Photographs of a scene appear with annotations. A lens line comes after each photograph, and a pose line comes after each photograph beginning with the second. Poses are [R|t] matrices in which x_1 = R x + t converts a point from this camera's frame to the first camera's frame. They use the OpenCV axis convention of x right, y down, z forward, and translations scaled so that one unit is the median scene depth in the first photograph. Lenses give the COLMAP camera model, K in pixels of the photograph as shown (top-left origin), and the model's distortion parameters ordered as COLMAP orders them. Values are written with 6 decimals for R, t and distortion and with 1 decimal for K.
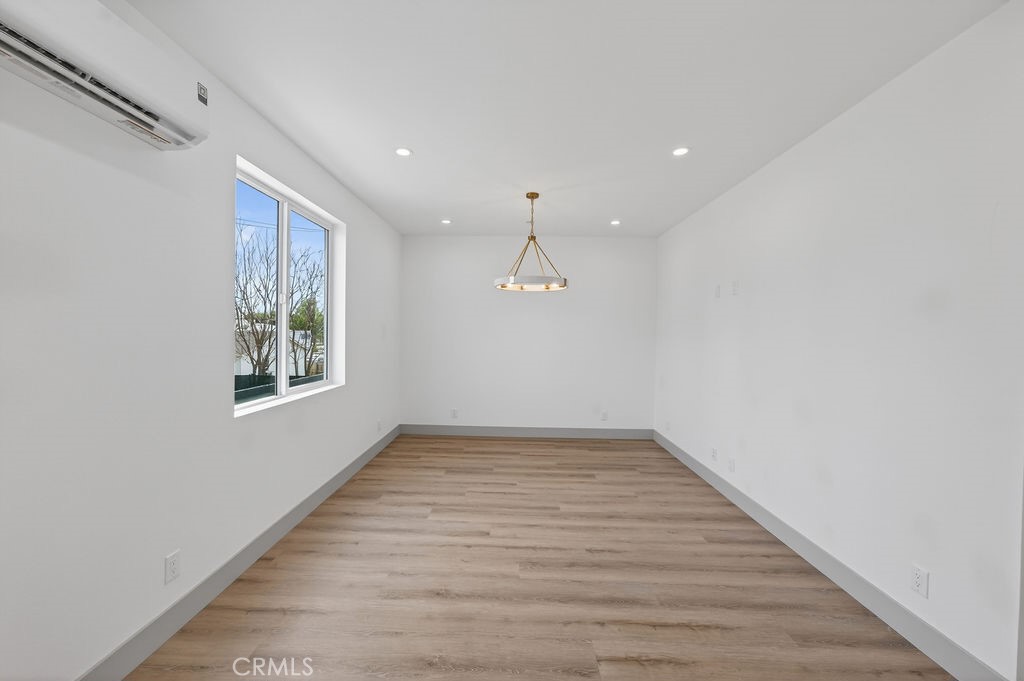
lens RADIAL K [[398.3, 0, 511.0], [0, 398.3, 335.7], [0, 0, 1]] dist [-0.000575, 0.000170]
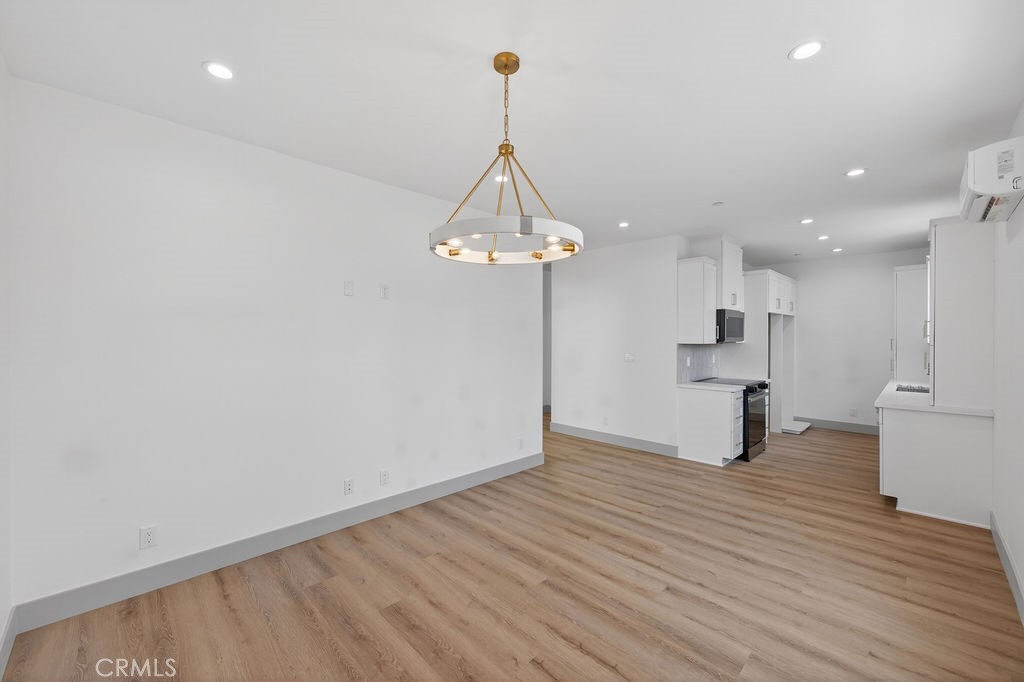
lens RADIAL K [[401.8, 0, 507.5], [0, 401.8, 340.5], [0, 0, 1]] dist [0.000344, 0.000453]
pose [[-0.707712, -0.014708, 0.706348, -0.405302], [-0.008962, 0.999890, 0.011841, -0.017408], [-0.706444, 0.002050, -0.707766, 1.840838]]
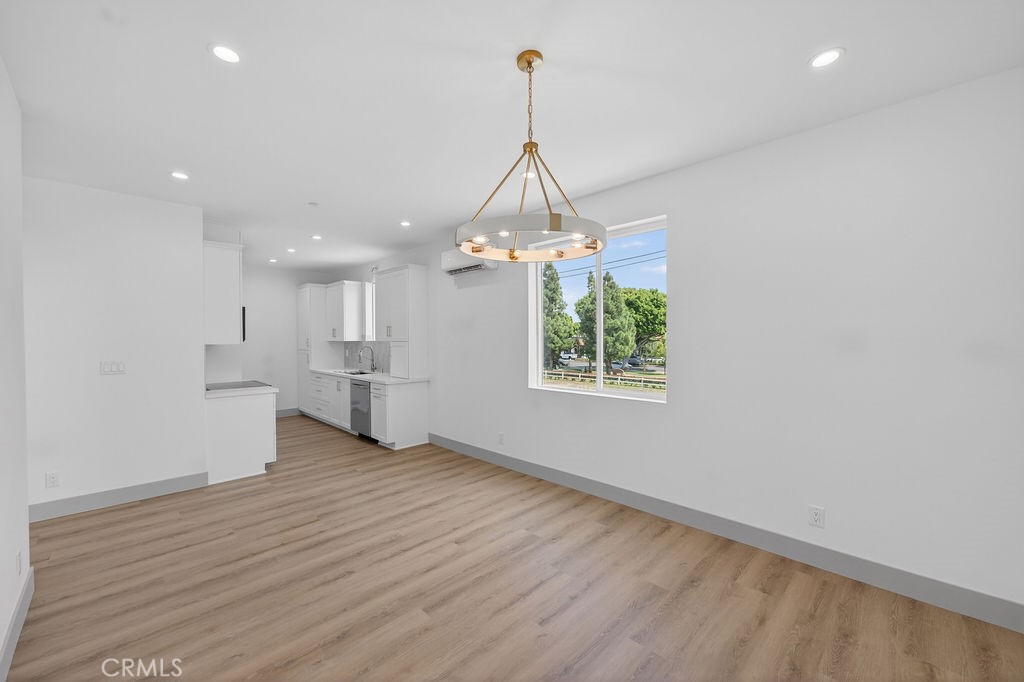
lens RADIAL K [[401.8, 0, 507.5], [0, 401.8, 340.5], [0, 0, 1]] dist [0.000344, 0.000453]
pose [[-0.703242, -0.010820, -0.710868, 0.583040], [-0.010466, 0.999933, -0.004866, -0.005971], [0.710873, 0.004018, -0.703309, 1.824872]]
